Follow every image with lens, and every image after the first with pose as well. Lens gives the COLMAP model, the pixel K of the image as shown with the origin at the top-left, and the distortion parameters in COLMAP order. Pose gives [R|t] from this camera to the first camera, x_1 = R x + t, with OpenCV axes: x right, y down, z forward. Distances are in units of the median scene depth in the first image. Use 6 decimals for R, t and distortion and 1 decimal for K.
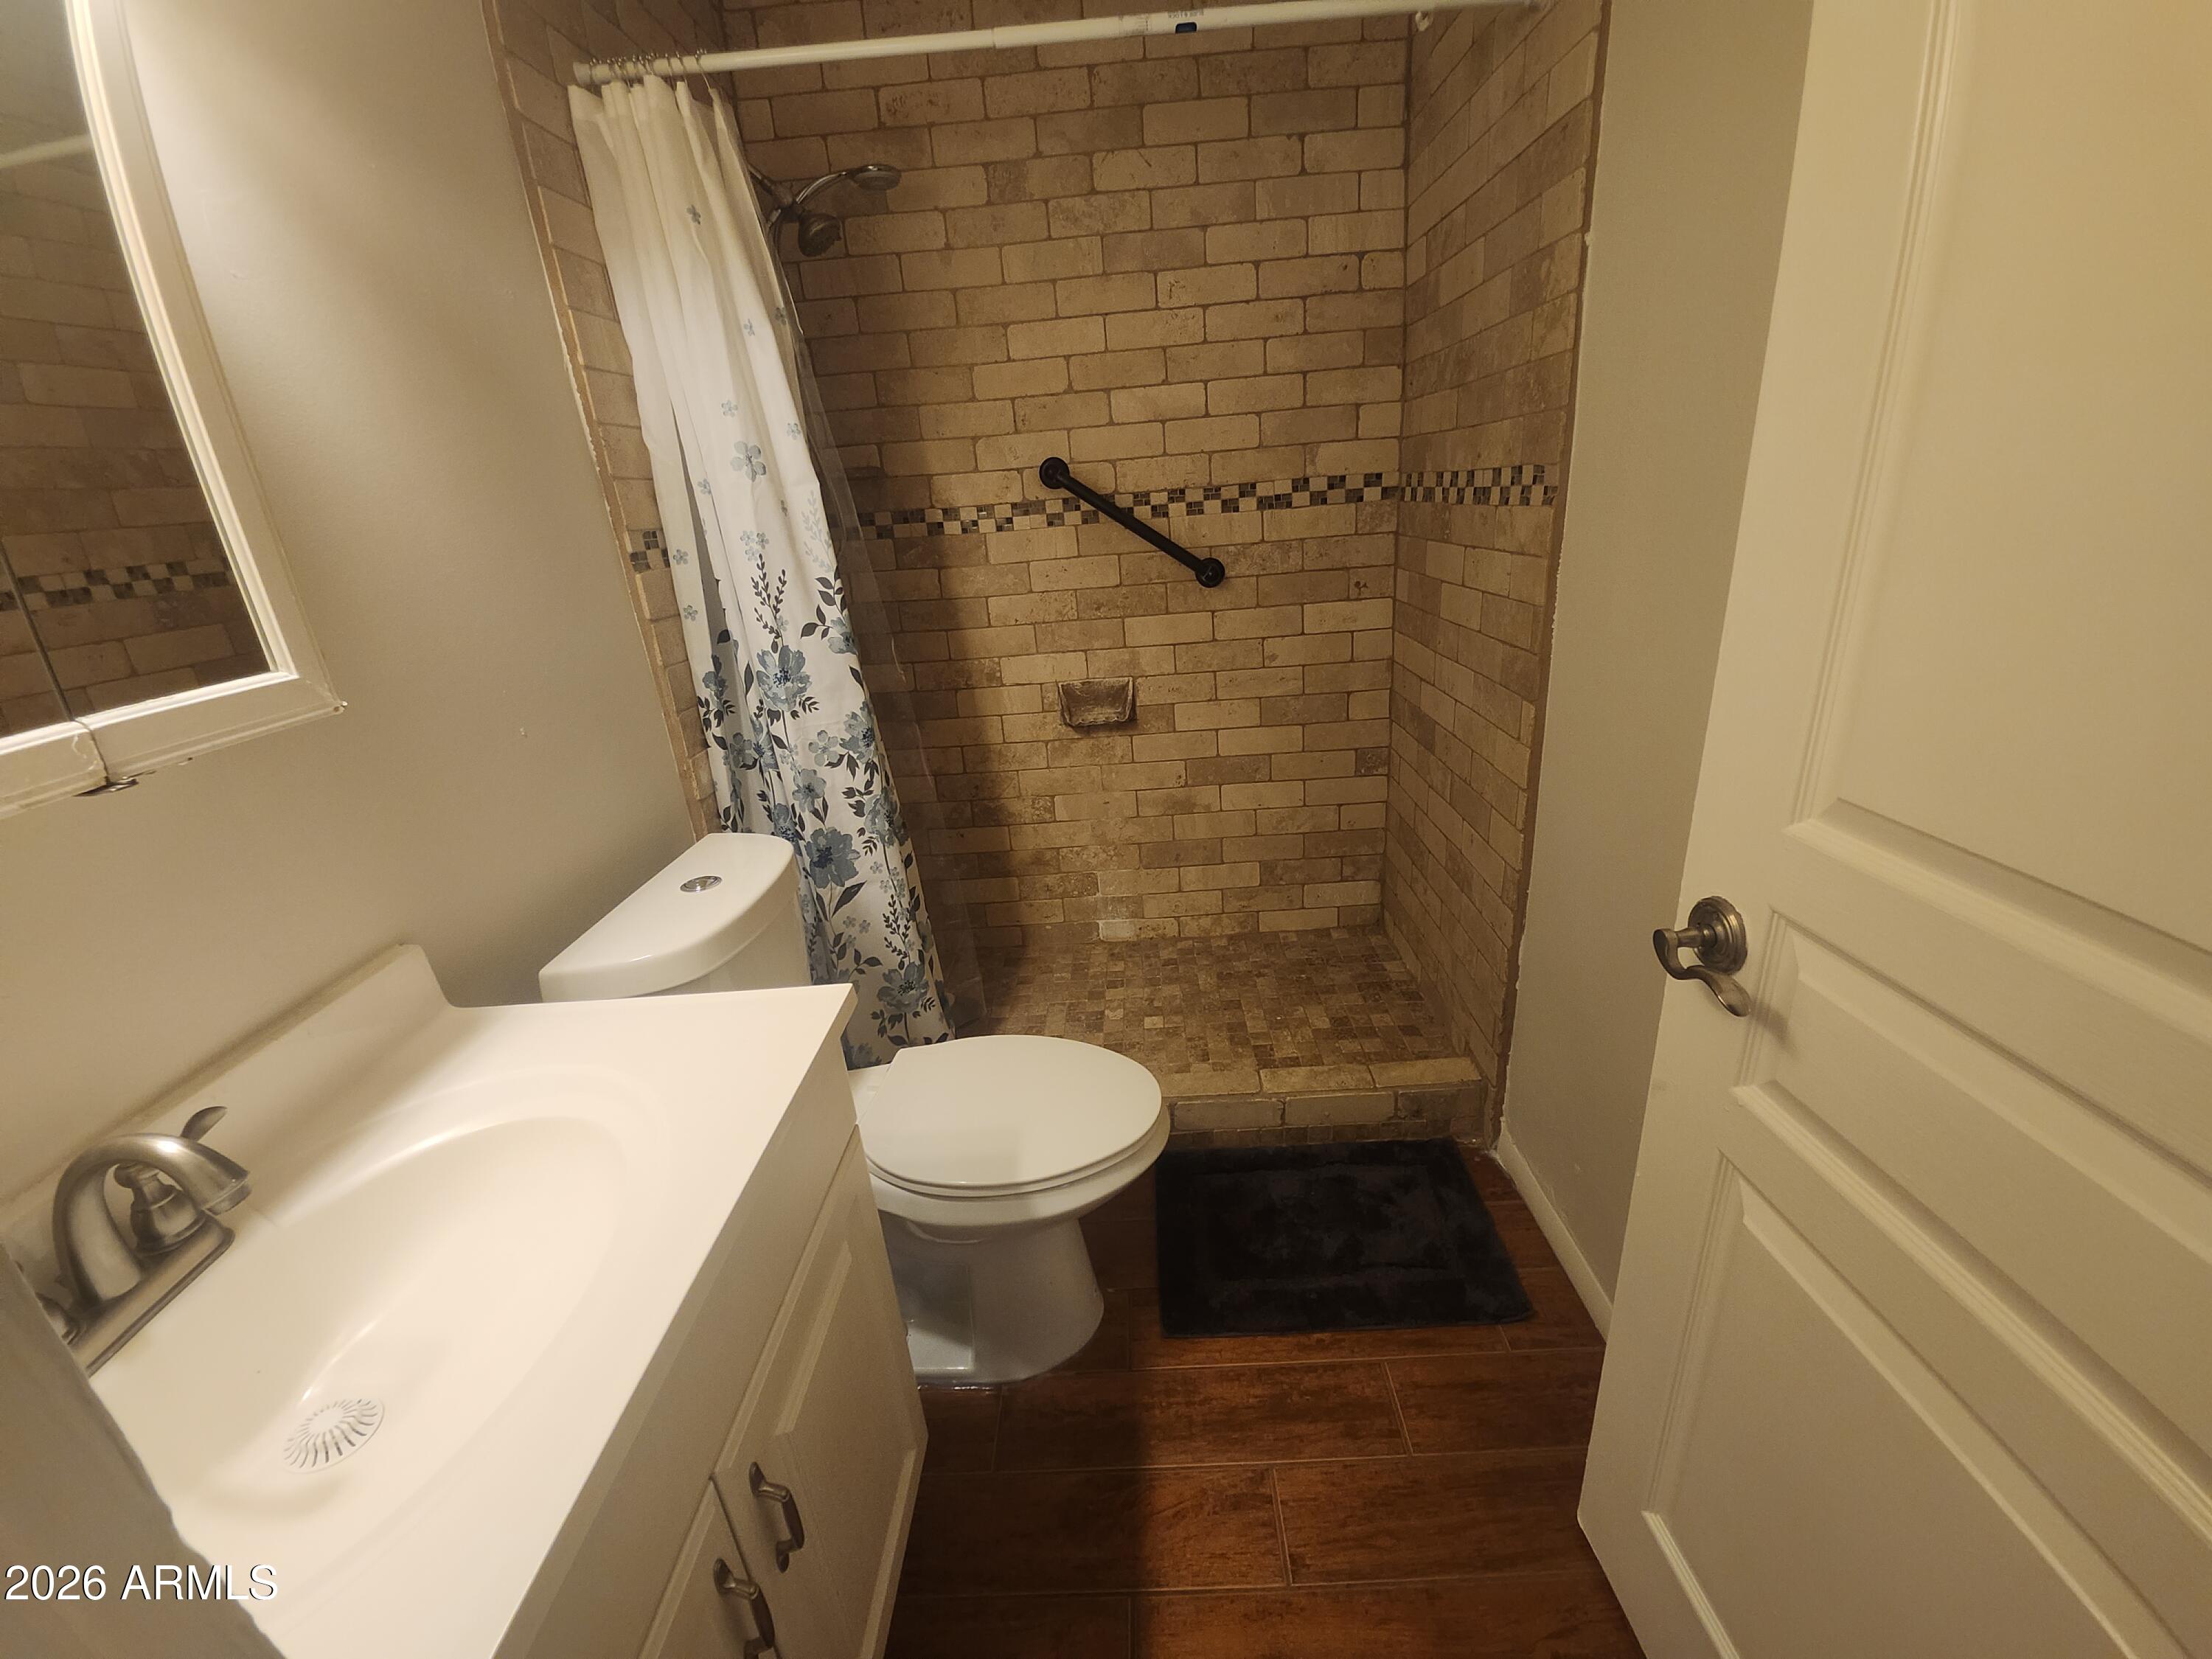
lens RADIAL K [[877.5, 0, 1106.0], [0, 877.5, 829.5], [0, 0, 1]] dist [0.000017, -0.000017]
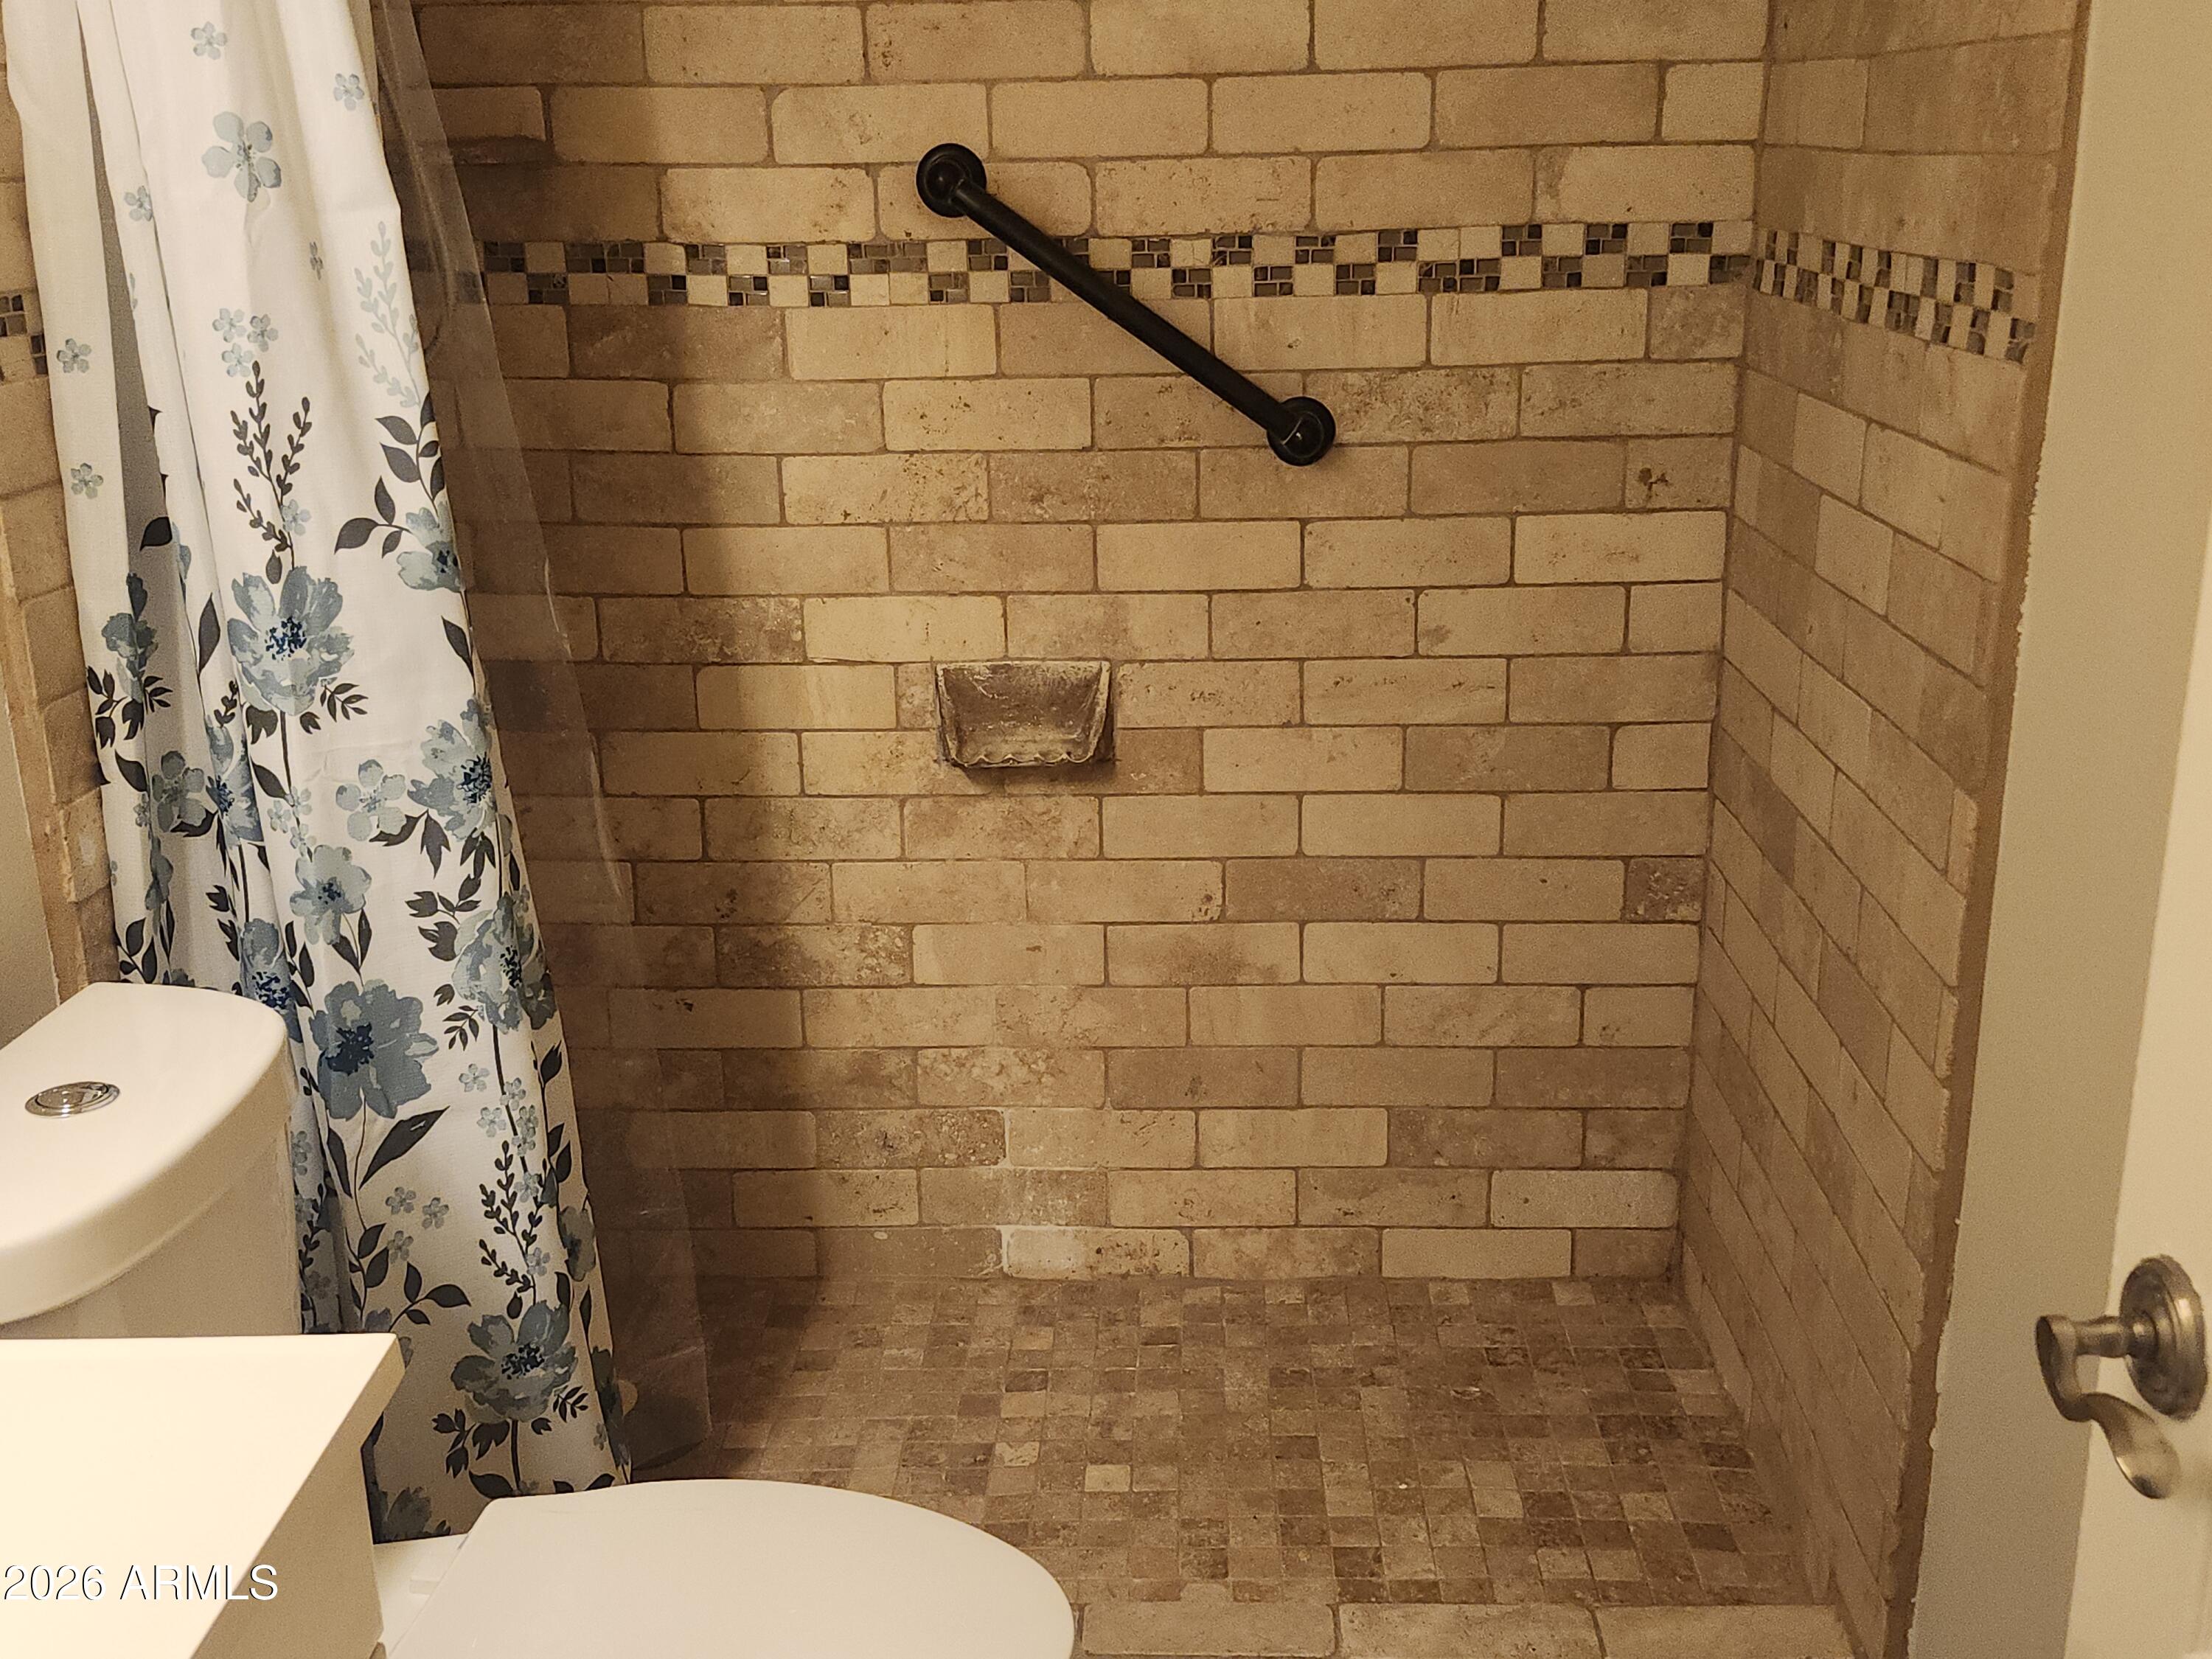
lens RADIAL K [[2295.1, 0, 1107.2], [0, 2295.1, 888.5], [0, 0, 1]] dist [0.205887, -0.429873]
pose [[0.998300, 0.058276, 0.000215, 0.037986], [-0.058213, 0.997375, -0.043055, -0.015280], [-0.002724, 0.042969, 0.999073, -0.129752]]
